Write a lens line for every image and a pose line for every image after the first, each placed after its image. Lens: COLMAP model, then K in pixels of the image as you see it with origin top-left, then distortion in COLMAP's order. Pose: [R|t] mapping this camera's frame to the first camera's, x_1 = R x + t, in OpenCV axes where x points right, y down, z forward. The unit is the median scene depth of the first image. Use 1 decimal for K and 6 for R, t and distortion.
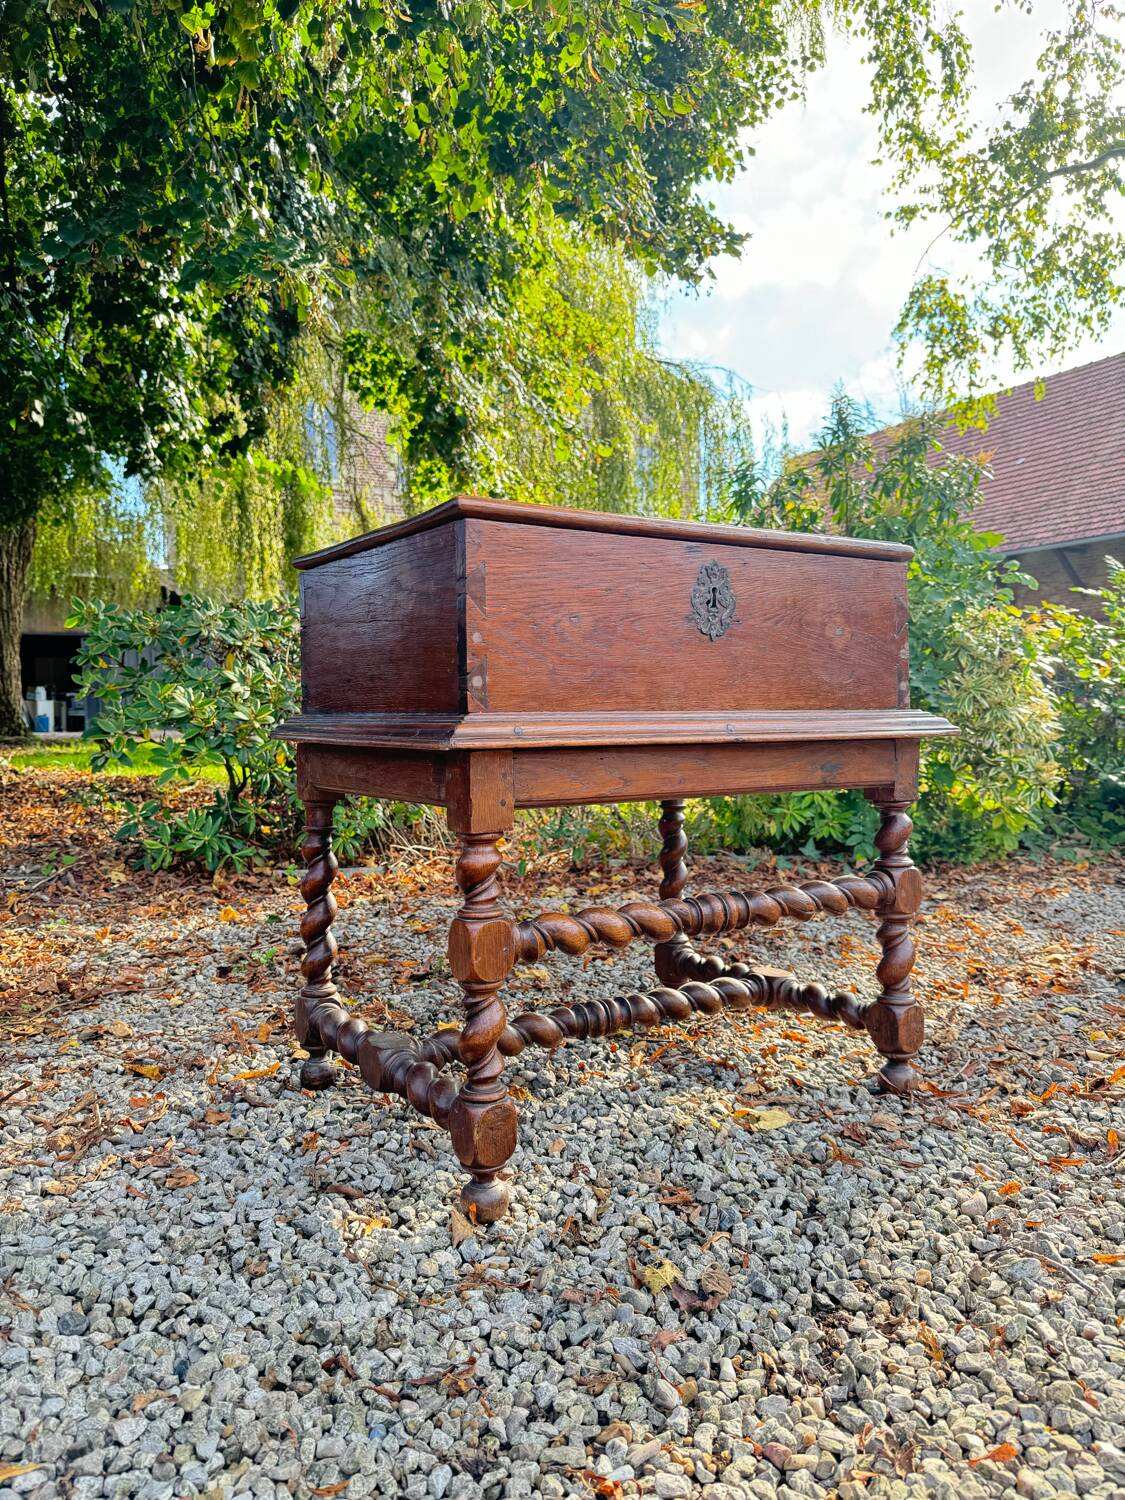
lens RADIAL K [[1088.7, 0, 562.5], [0, 1088.7, 750.0], [0, 0, 1]] dist [0.005712, -0.011448]
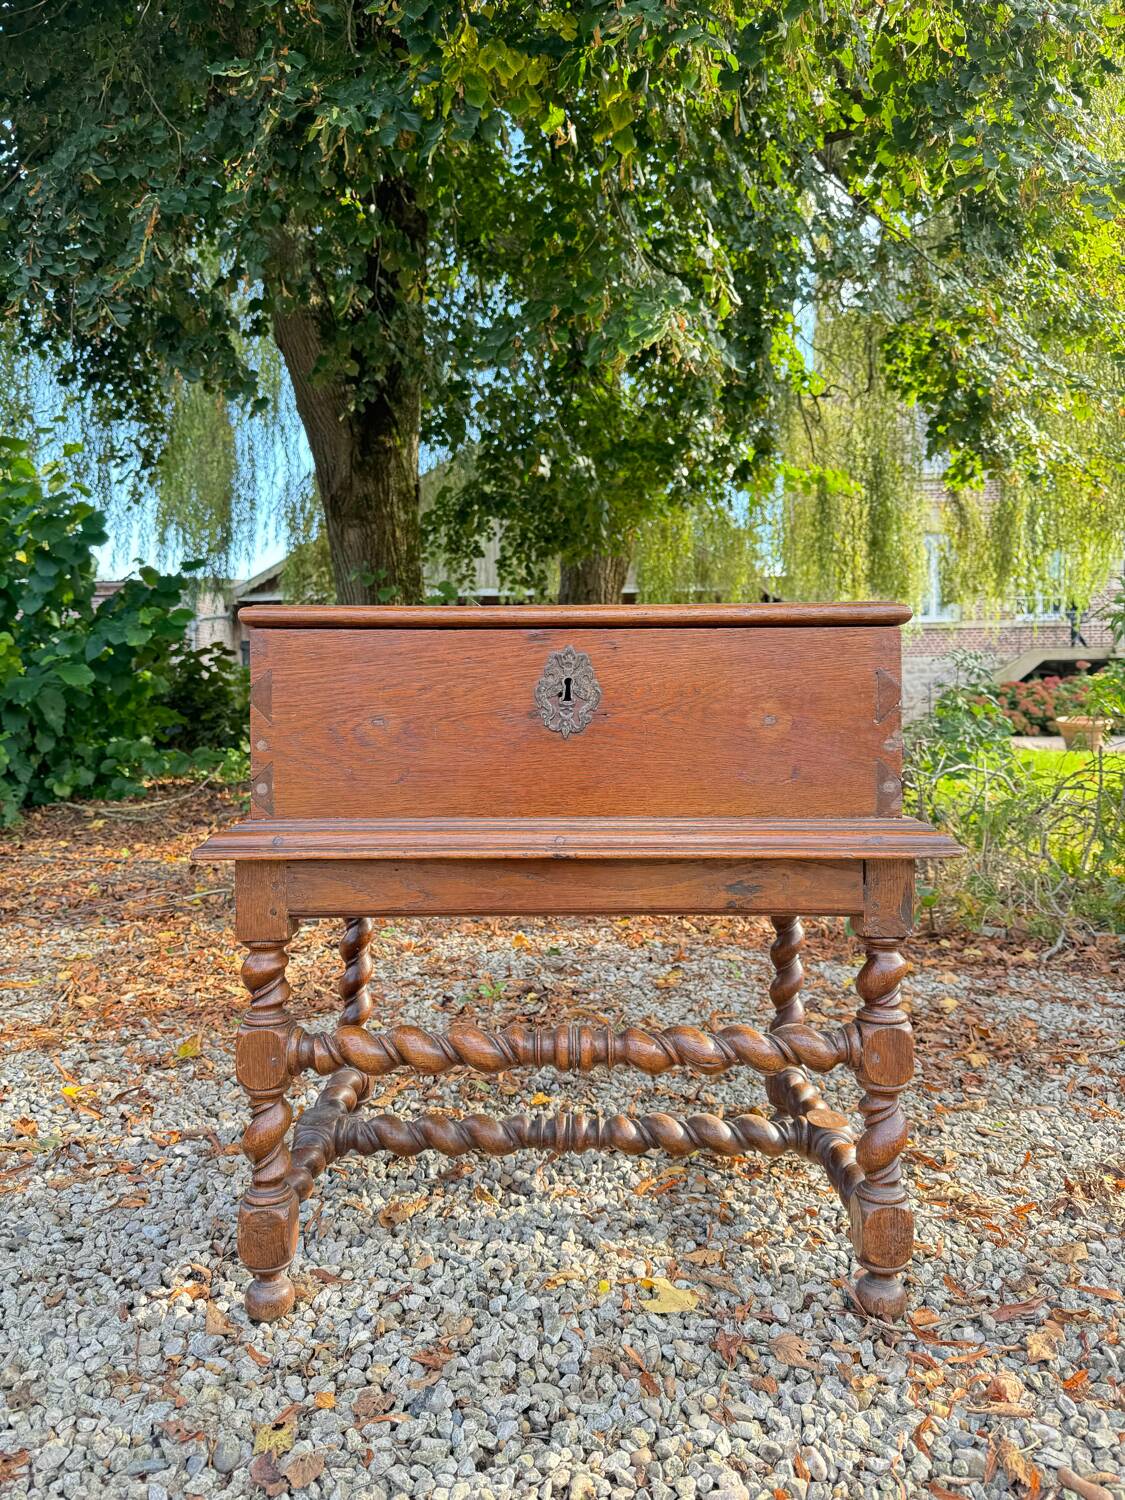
lens RADIAL K [[1076.9, 0, 564.1], [0, 1076.9, 746.0], [0, 0, 1]] dist [0.066939, -0.159053]
pose [[0.830240, 0.020895, -0.557014, 0.511004], [-0.018486, 0.999780, 0.009951, -0.084717], [0.557099, 0.002036, 0.830443, 0.231608]]
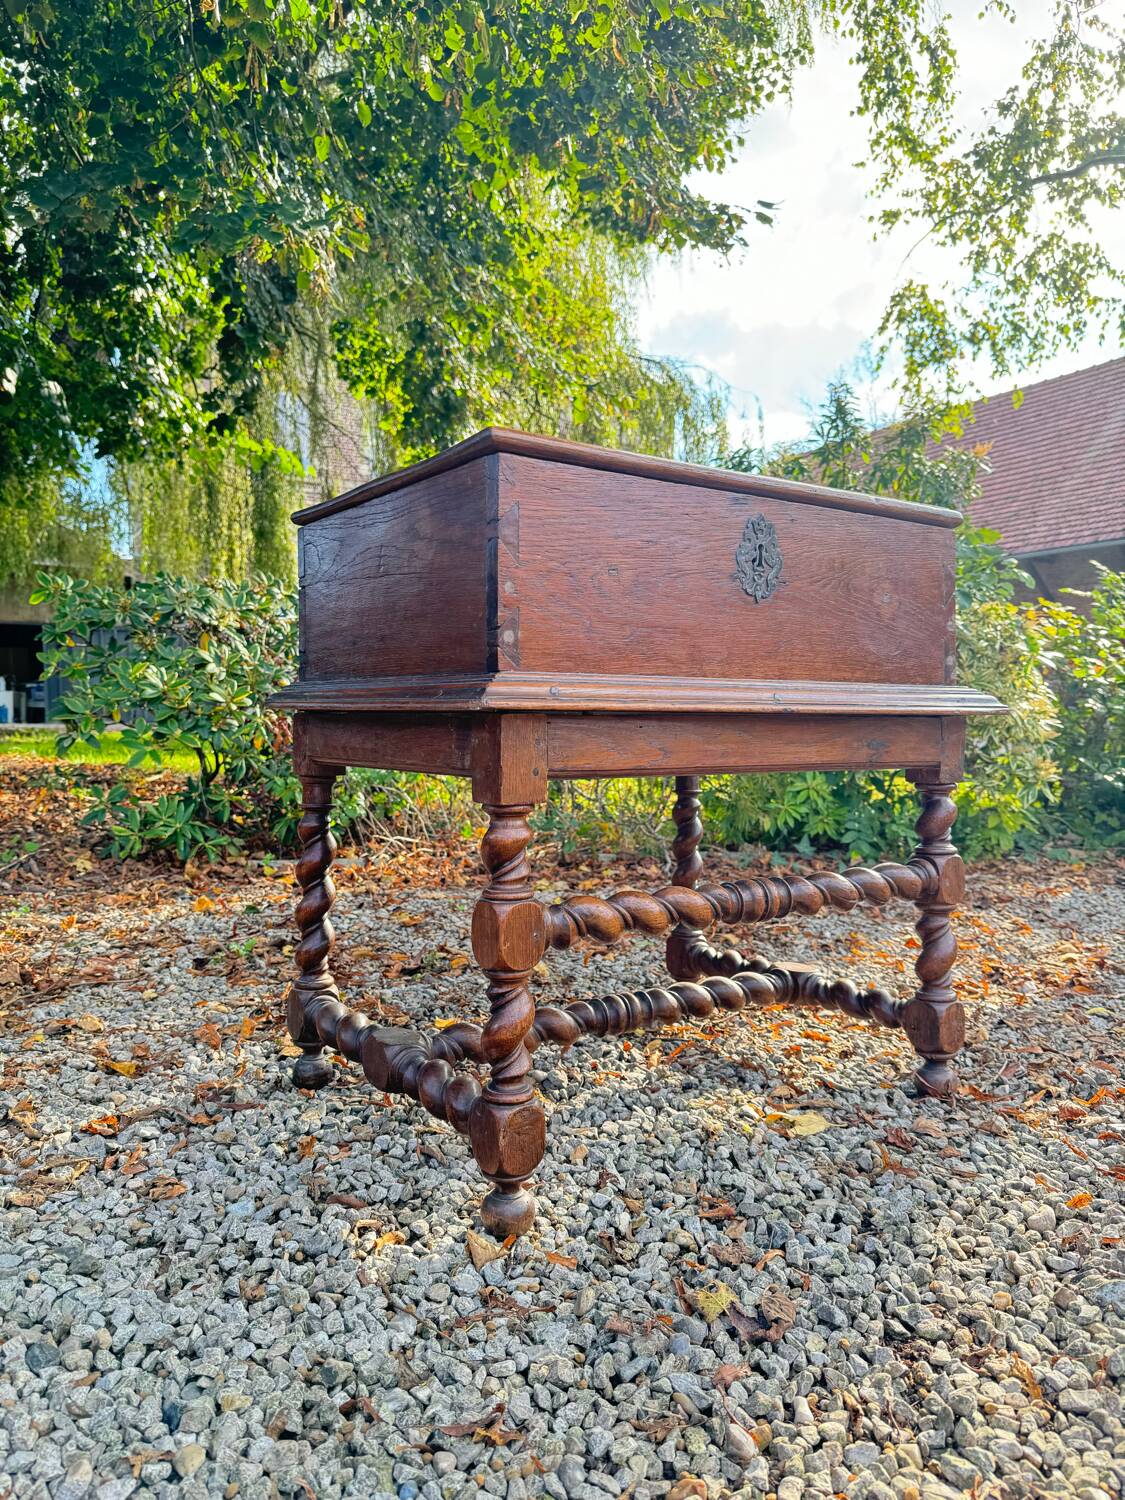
lens RADIAL K [[1087.8, 0, 566.7], [0, 1087.8, 751.6], [0, 0, 1]] dist [0.011026, -0.018147]
pose [[0.999266, 0.015929, 0.034834, -0.043719], [-0.015909, 0.999873, -0.000843, 0.023648], [-0.034843, 0.000288, 0.999393, 0.073062]]
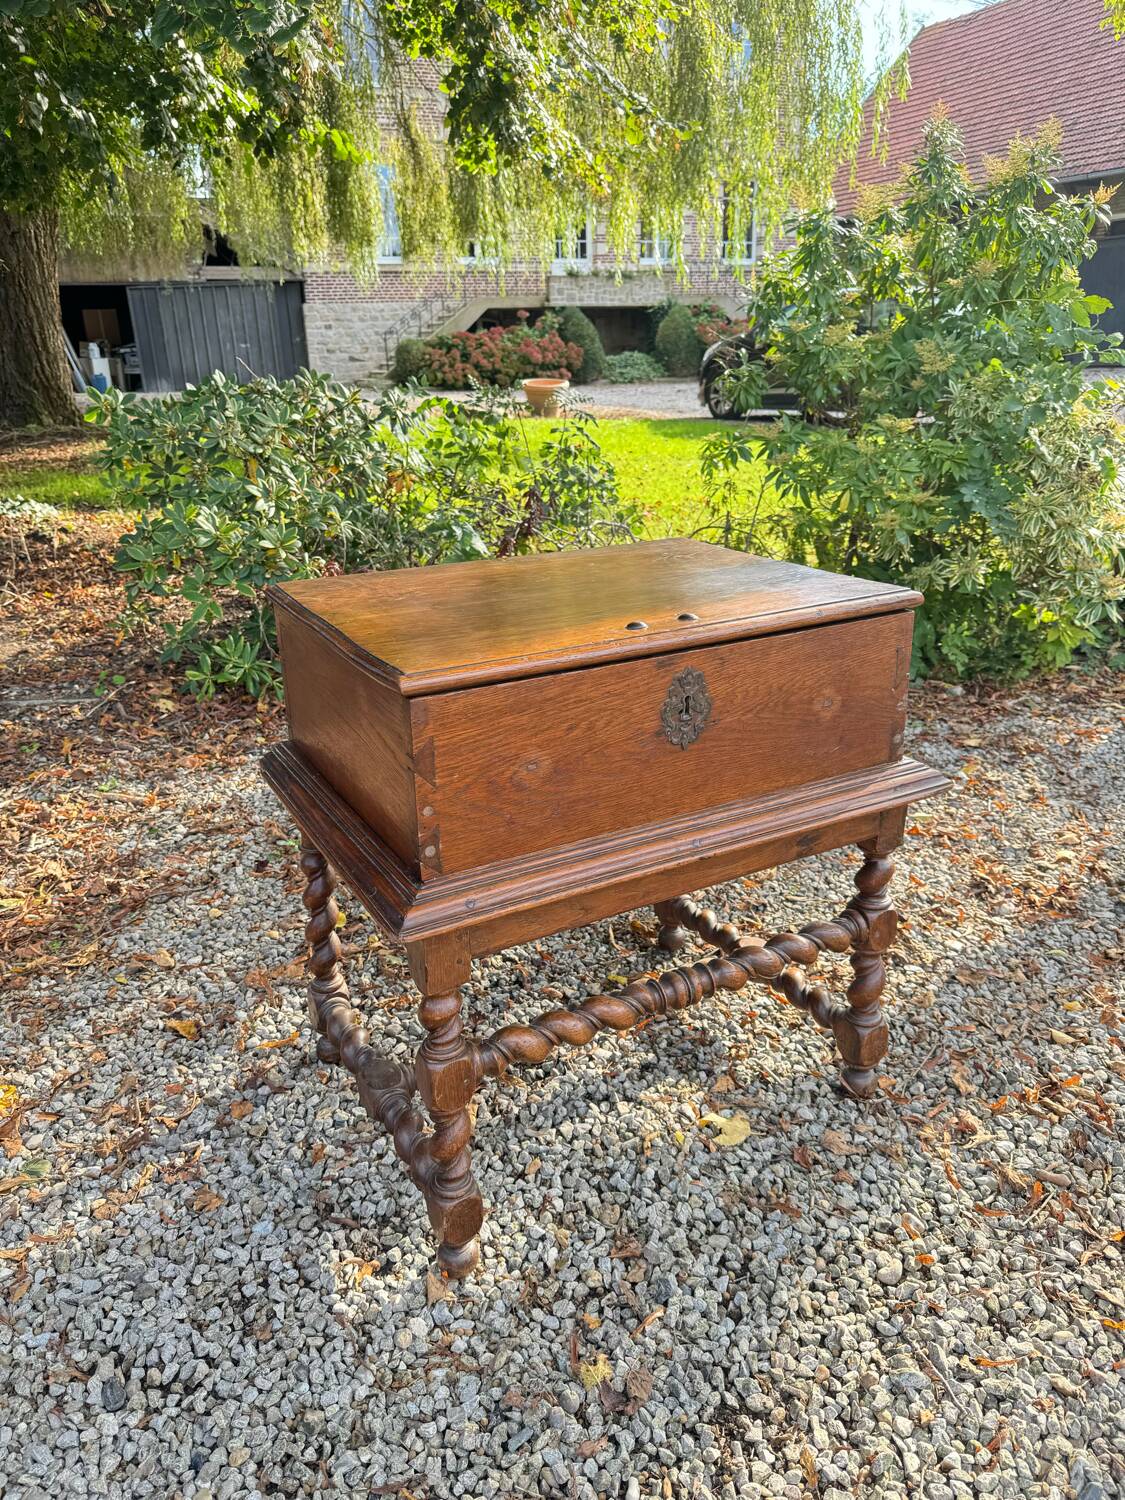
lens RADIAL K [[1087.8, 0, 566.7], [0, 1087.8, 751.6], [0, 0, 1]] dist [0.011026, -0.018147]
pose [[0.997567, 0.017013, -0.067600, 0.081862], [0.006463, 0.943009, 0.332705, -0.345853], [0.069408, -0.332333, 0.940605, 0.069537]]
